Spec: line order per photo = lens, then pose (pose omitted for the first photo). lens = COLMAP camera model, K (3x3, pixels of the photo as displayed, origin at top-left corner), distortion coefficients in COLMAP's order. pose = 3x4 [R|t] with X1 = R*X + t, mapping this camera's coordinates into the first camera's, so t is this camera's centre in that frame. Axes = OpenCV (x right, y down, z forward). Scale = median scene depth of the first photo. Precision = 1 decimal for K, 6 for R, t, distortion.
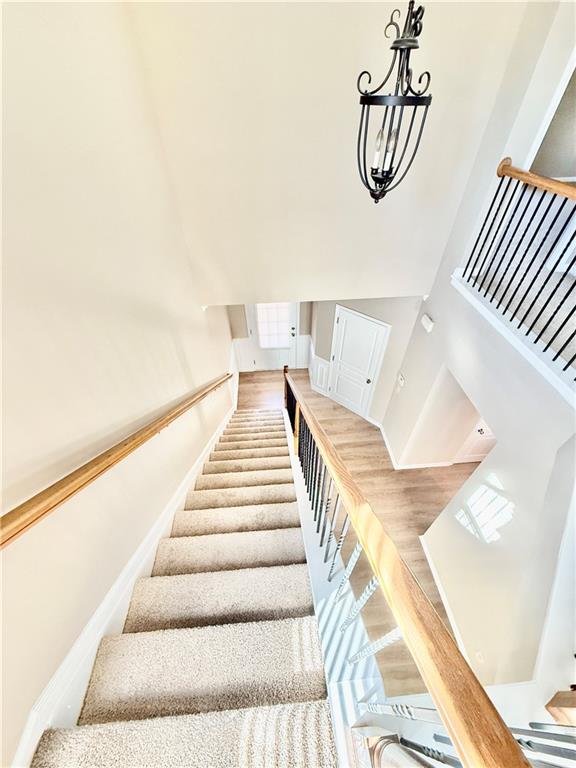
lens RADIAL K [[307.3, 0, 288.0], [0, 307.3, 384.0], [0, 0, 1]] dist [0.000278, -0.000213]
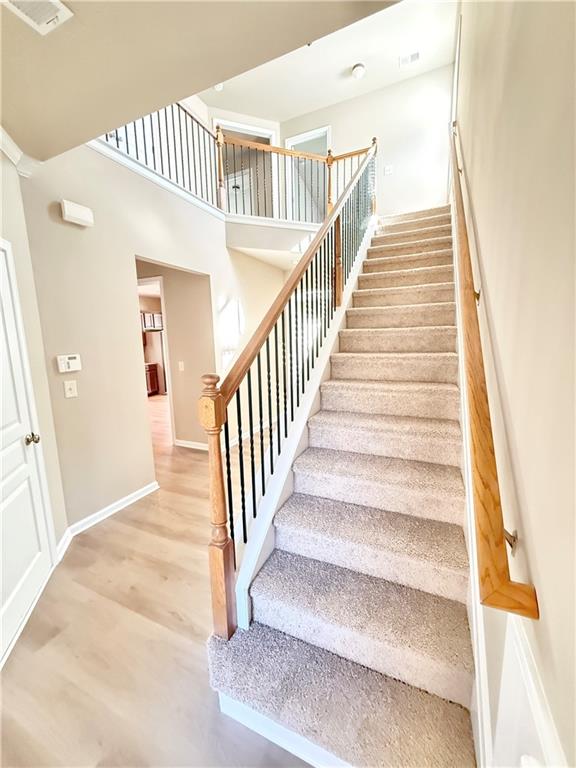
lens RADIAL K [[307.3, 0, 288.0], [0, 307.3, 384.0], [0, 0, 1]] dist [0.000278, -0.000213]
pose [[-0.873349, -0.045729, 0.484945, -0.167253], [0.361712, 0.605905, 0.708551, -0.189999], [-0.326232, 0.794222, -0.512625, 1.031758]]
